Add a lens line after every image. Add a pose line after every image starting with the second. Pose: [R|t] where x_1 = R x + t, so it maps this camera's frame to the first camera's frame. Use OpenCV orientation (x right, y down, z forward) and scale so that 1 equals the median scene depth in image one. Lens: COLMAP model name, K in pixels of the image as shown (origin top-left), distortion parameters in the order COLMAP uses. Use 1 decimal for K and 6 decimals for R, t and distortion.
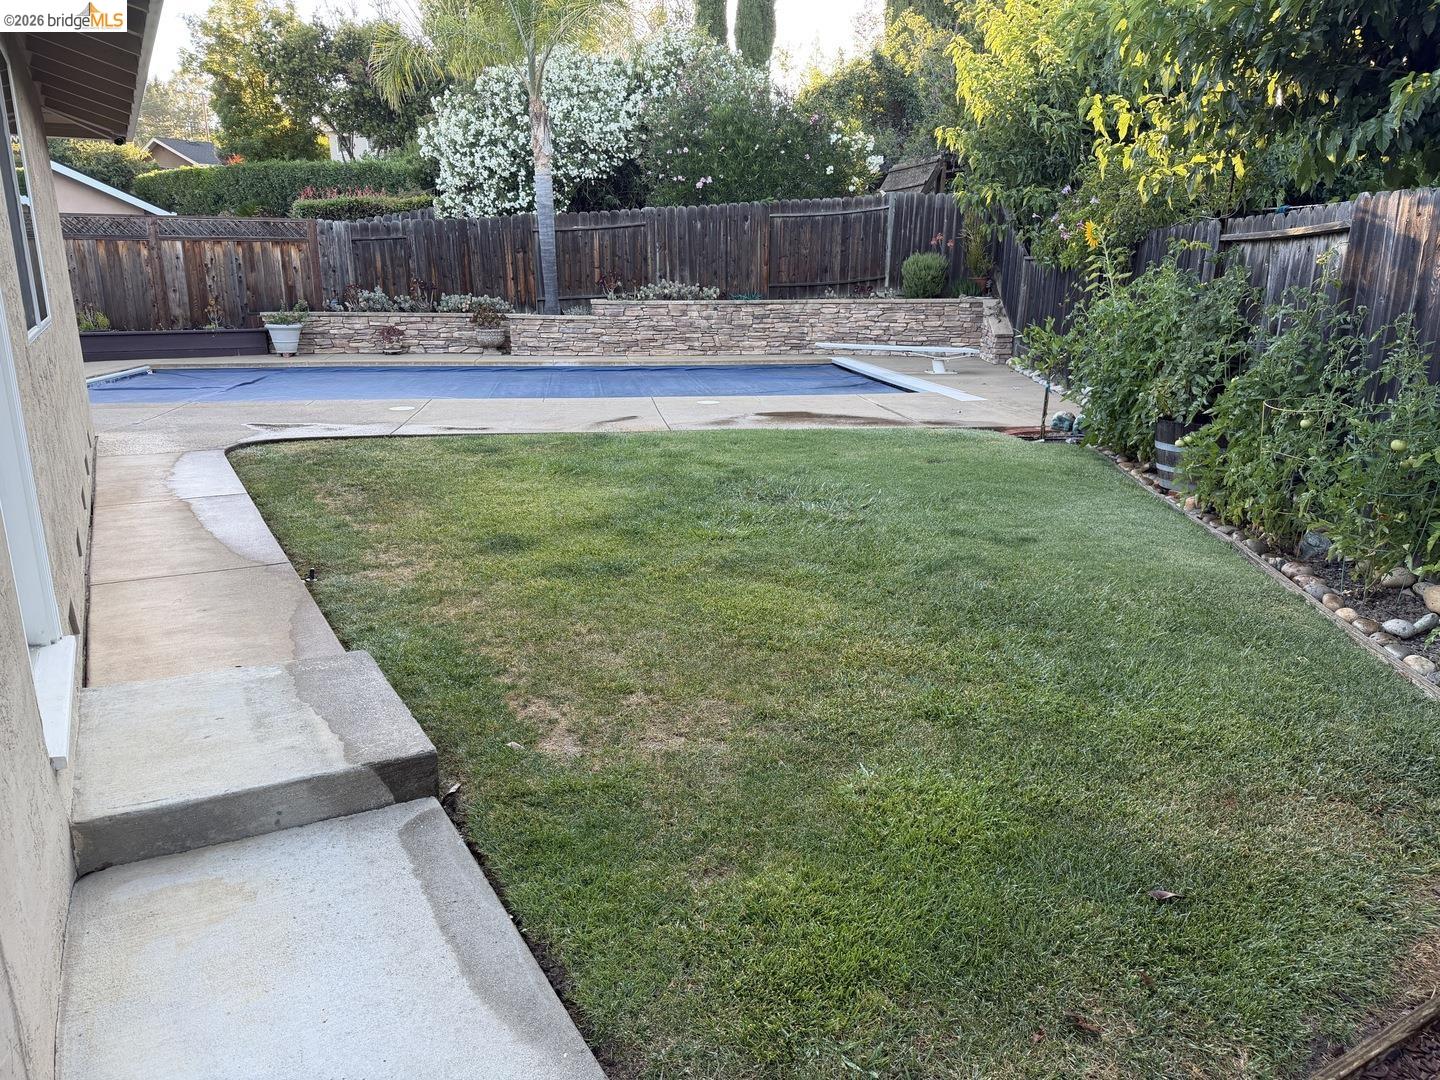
lens RADIAL K [[993.9, 0, 729.7], [0, 993.9, 543.0], [0, 0, 1]] dist [0.124093, -0.229010]
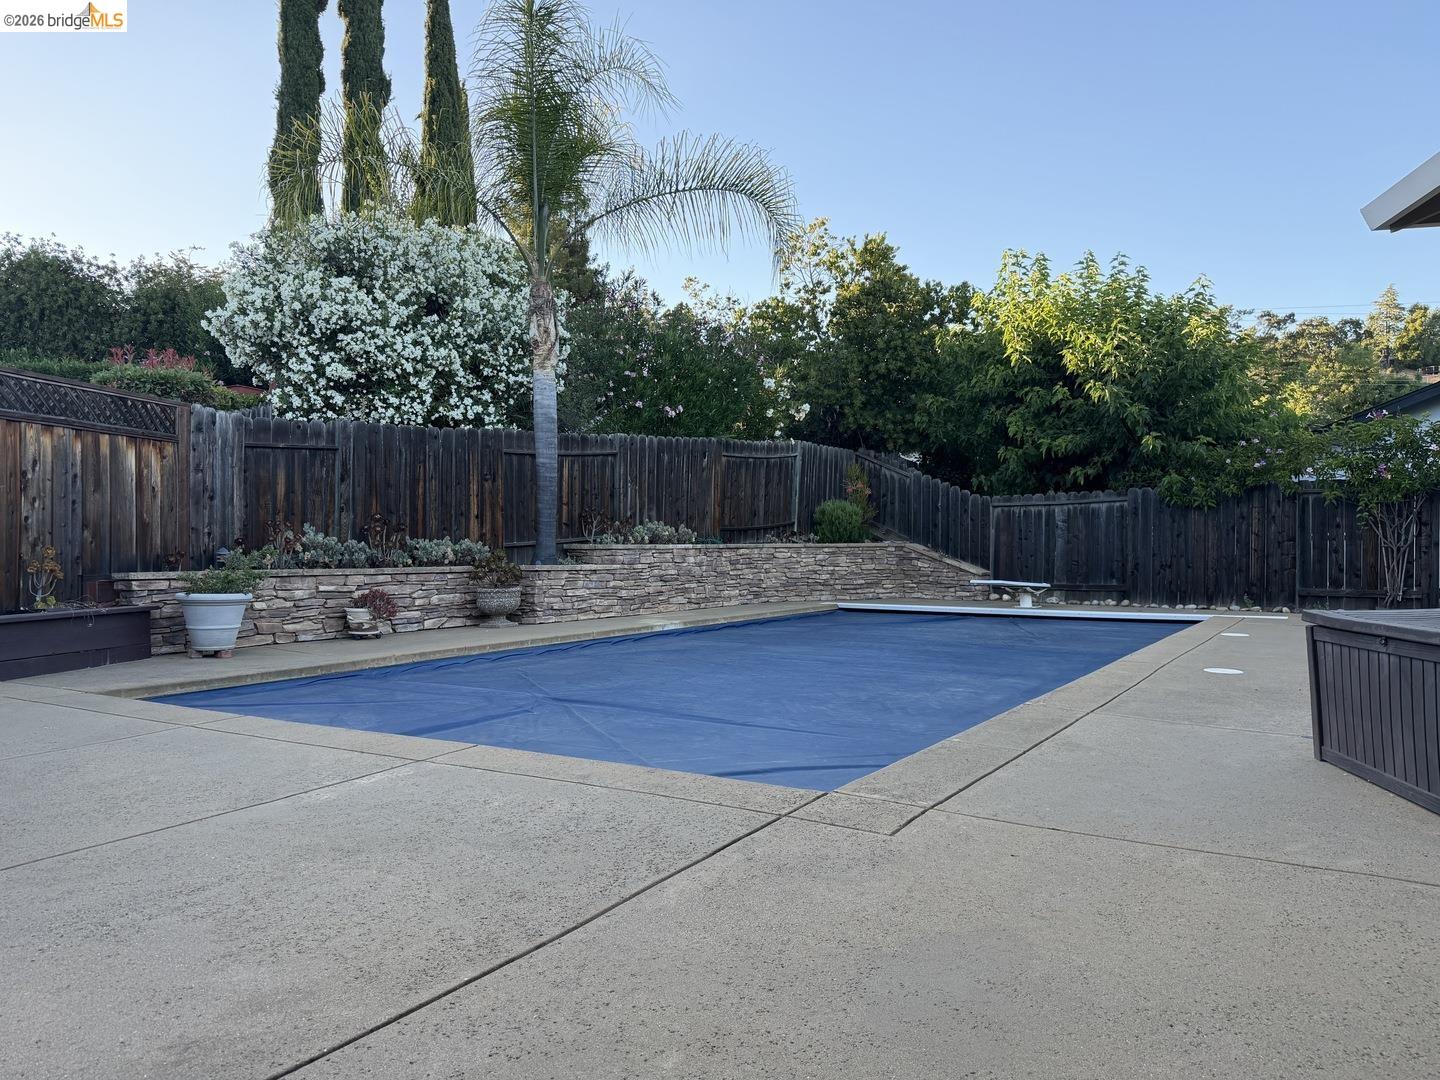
lens RADIAL K [[993.9, 0, 729.7], [0, 993.9, 543.0], [0, 0, 1]] dist [0.124093, -0.229010]
pose [[0.628924, -0.000615, 0.777467, -0.642185], [0.211252, 0.962512, -0.170128, -0.097656], [-0.748216, 0.271239, 0.605476, 0.480249]]
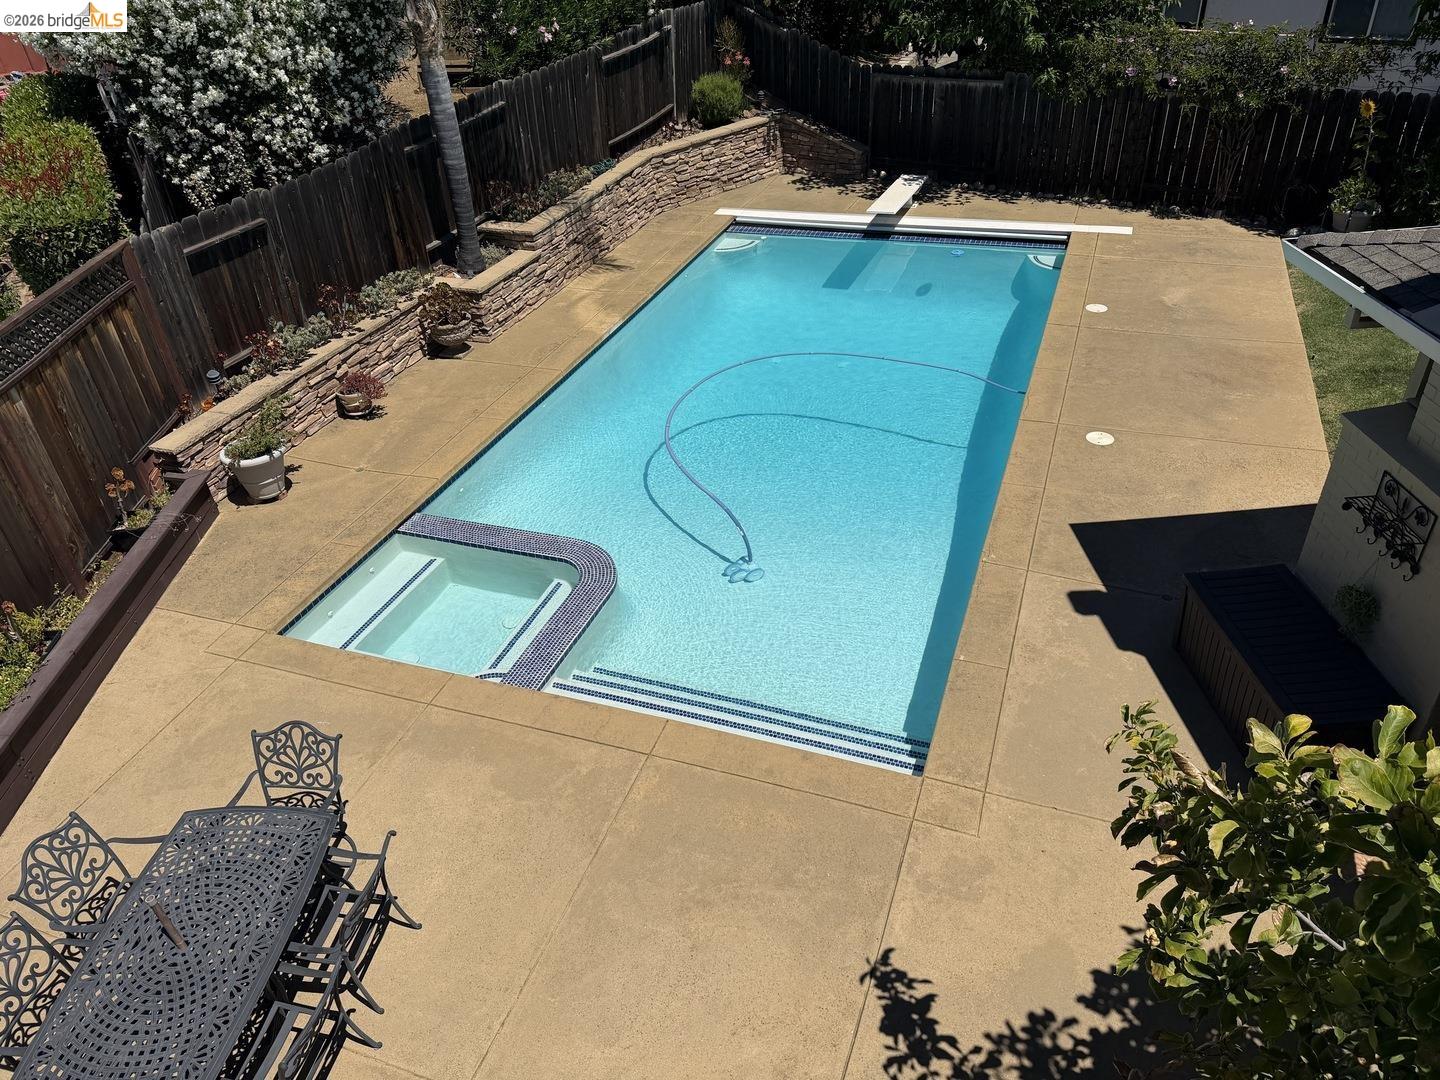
lens RADIAL K [[993.9, 0, 729.7], [0, 993.9, 543.0], [0, 0, 1]] dist [0.124093, -0.229010]
pose [[0.454342, -0.529389, 0.716464, -0.714421], [0.289207, 0.848360, 0.443447, -0.327178], [-0.842575, 0.005729, 0.538549, 0.466634]]
